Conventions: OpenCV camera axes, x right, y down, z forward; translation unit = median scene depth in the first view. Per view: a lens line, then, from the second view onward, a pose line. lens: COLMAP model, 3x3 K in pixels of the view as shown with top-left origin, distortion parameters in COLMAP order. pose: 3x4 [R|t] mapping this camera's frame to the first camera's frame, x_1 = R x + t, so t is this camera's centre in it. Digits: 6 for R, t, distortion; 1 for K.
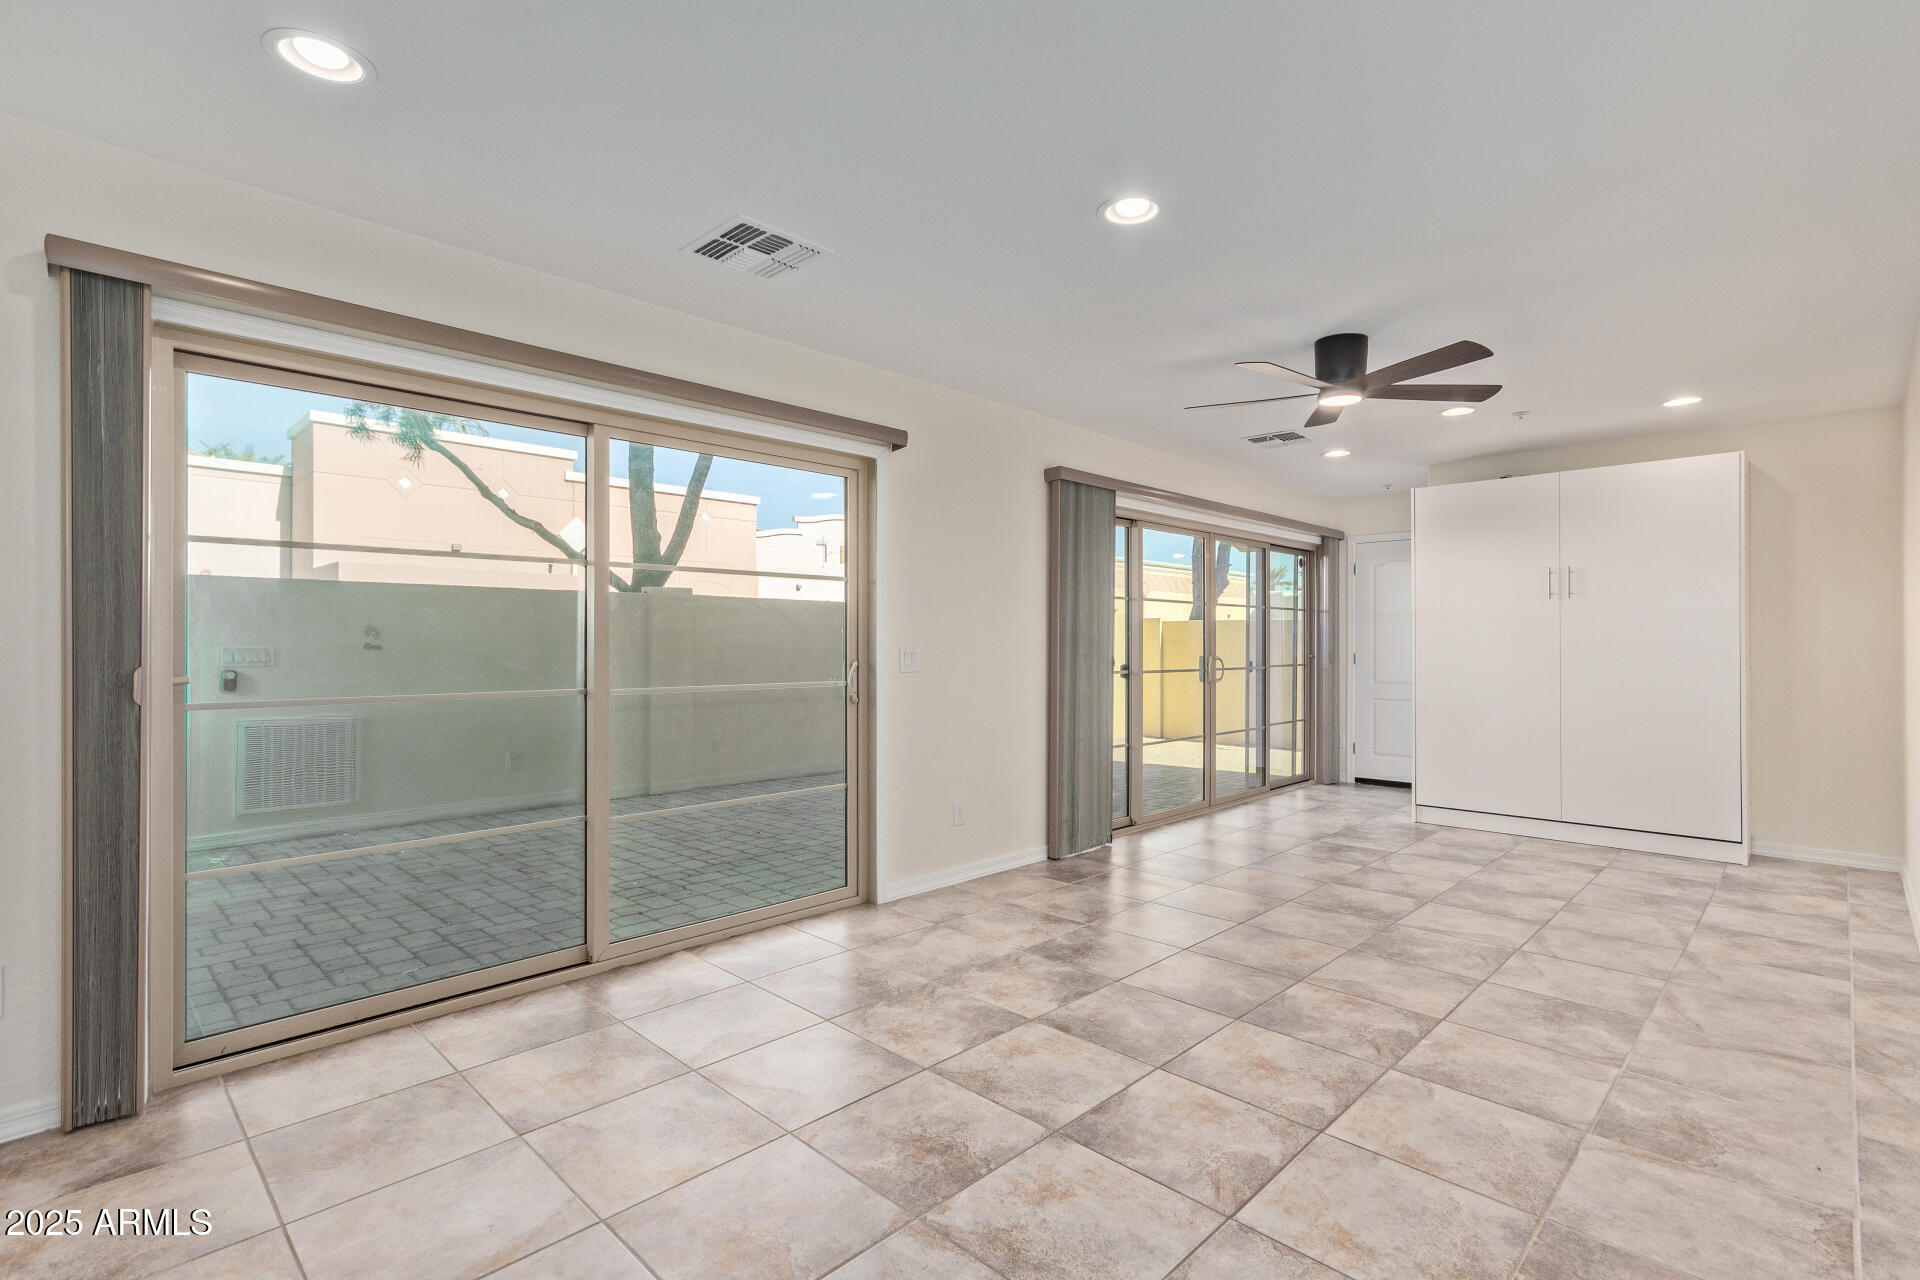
lens RADIAL K [[892.5, 0, 954.9], [0, 892.5, 639.2], [0, 0, 1]] dist [0.002504, 0.002951]
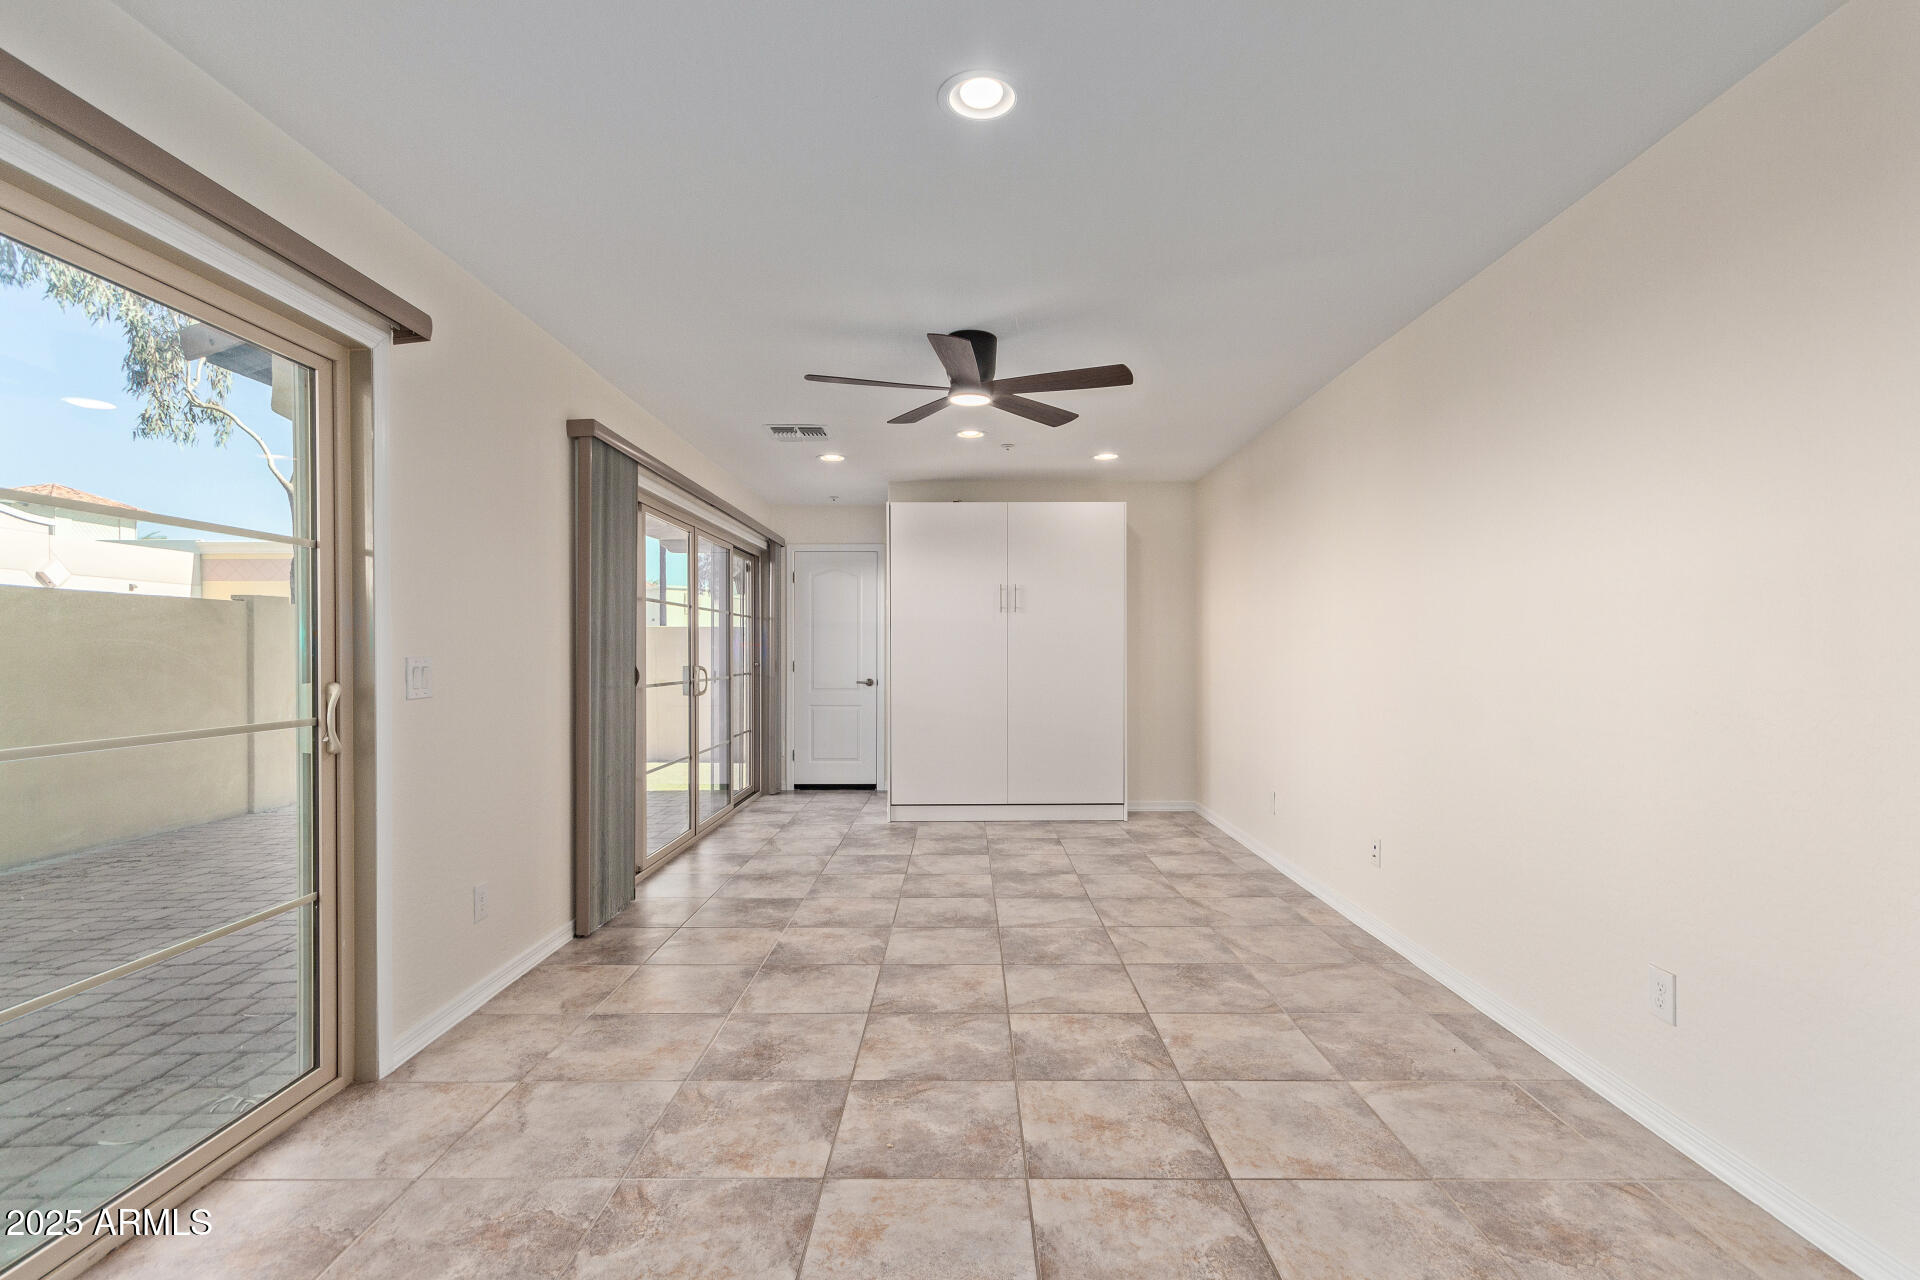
lens RADIAL K [[892.5, 0, 961.2], [0, 892.5, 650.2], [0, 0, 1]] dist [0.002504, 0.002951]
pose [[0.713335, -0.001449, 0.700822, -0.244956], [-0.000821, 0.999995, 0.002904, 0.001288], [-0.700823, -0.002647, 0.713330, 0.302822]]
